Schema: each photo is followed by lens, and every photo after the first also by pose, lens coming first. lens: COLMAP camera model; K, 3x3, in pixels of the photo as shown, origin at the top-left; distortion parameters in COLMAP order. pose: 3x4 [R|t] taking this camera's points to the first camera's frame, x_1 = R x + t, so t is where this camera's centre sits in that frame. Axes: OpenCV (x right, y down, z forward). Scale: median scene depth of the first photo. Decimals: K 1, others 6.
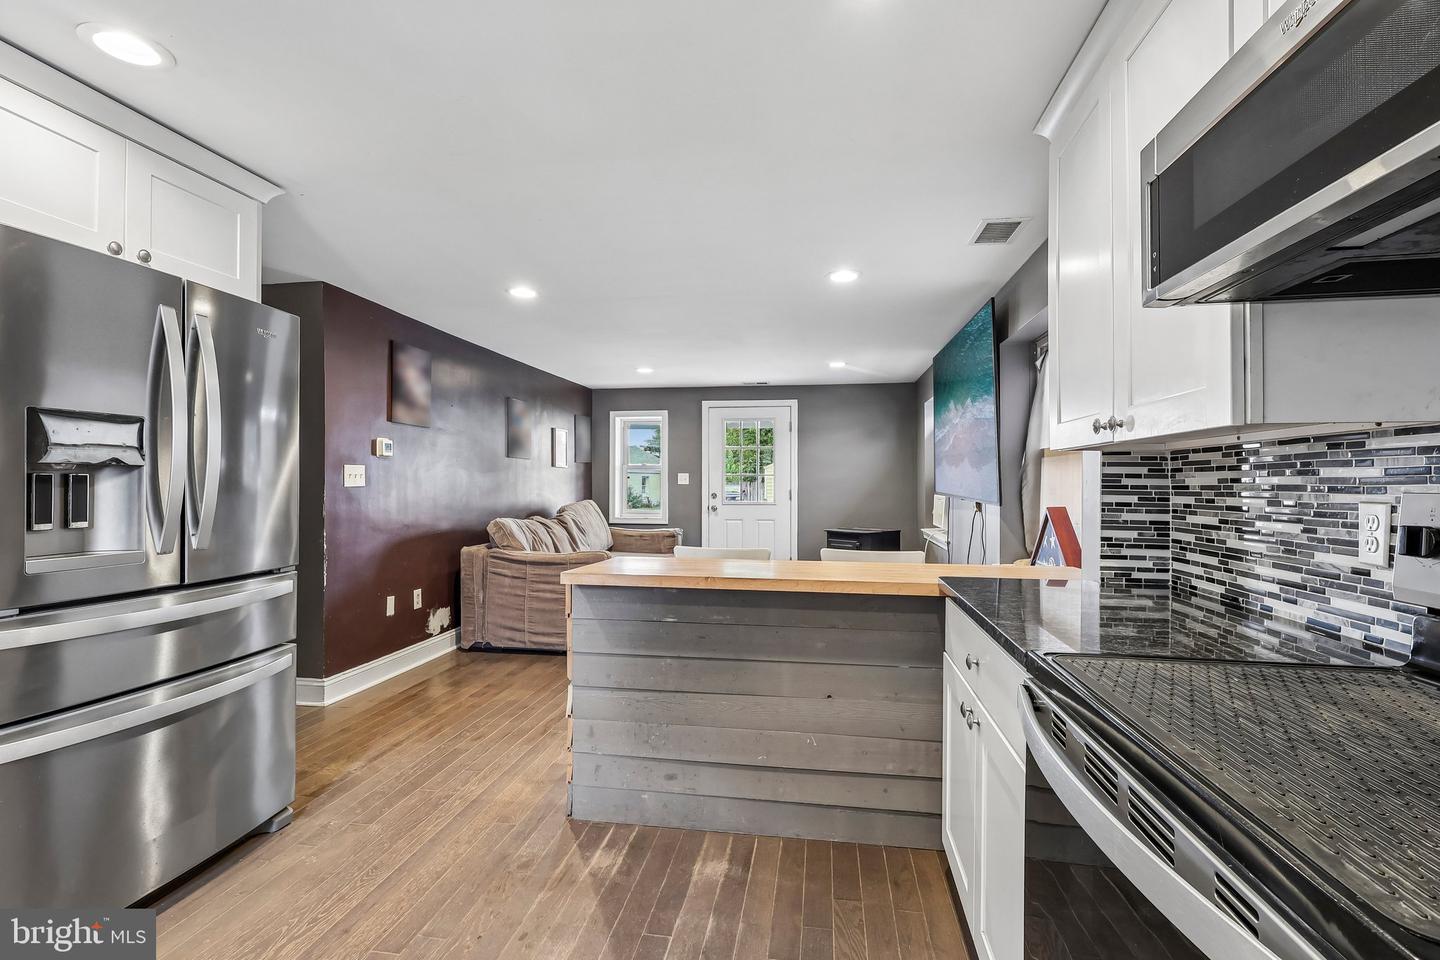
lens RADIAL K [[671.6, 0, 713.2], [0, 671.6, 477.0], [0, 0, 1]] dist [-0.000983, 0.001005]
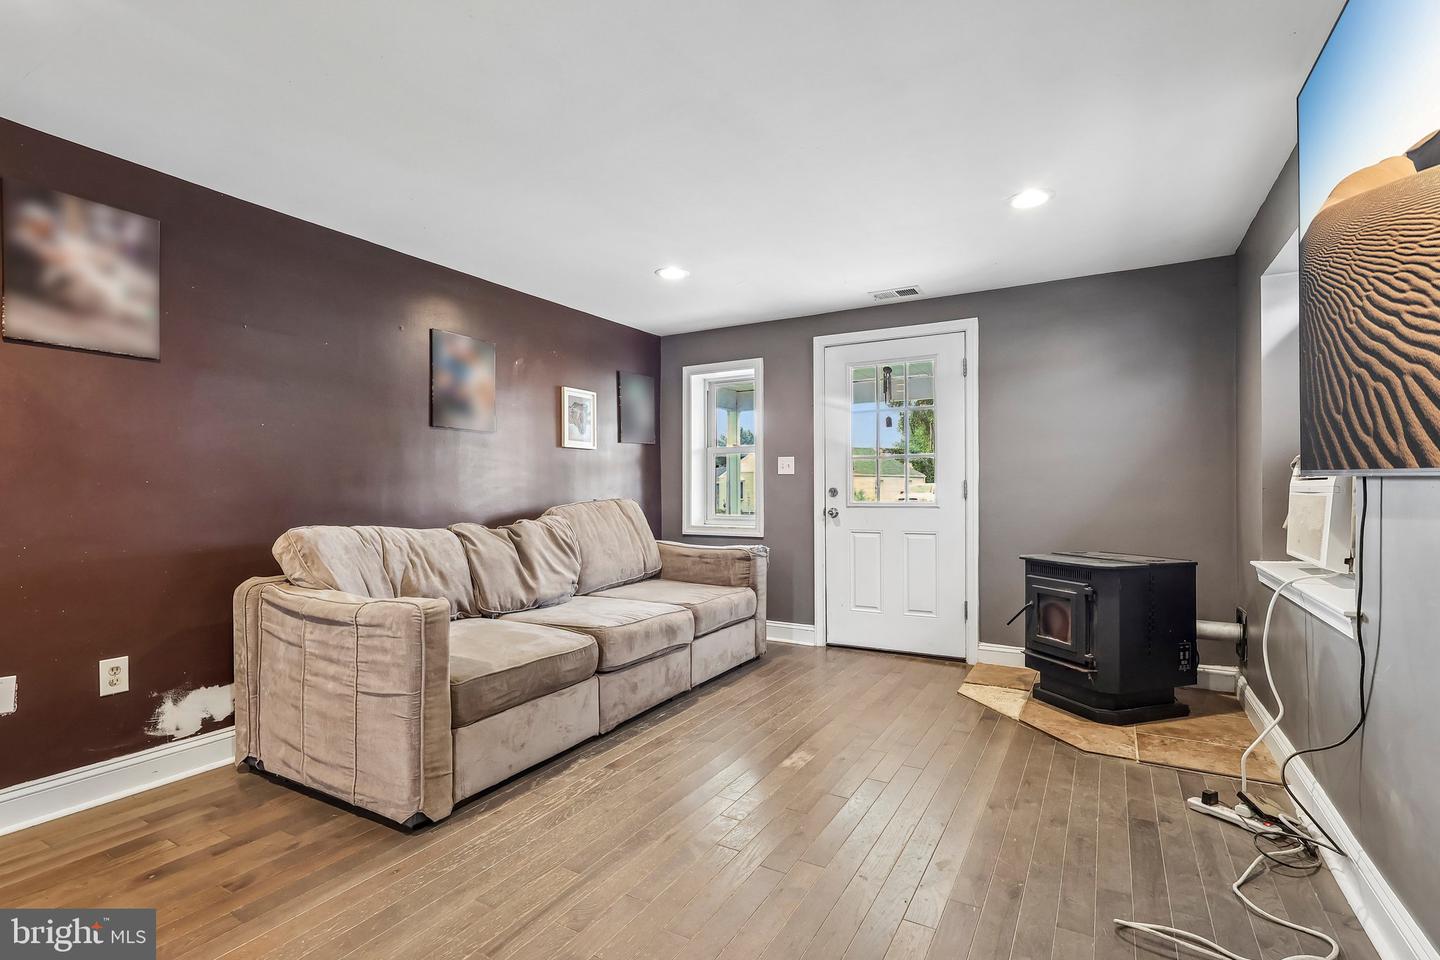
lens RADIAL K [[671.6, 0, 710.4], [0, 671.6, 493.8], [0, 0, 1]] dist [-0.000983, 0.001005]
pose [[0.933326, -0.002961, -0.359018, 0.268697], [0.008976, 0.999846, 0.015088, 0.044506], [0.358918, -0.017305, 0.933209, 0.918081]]
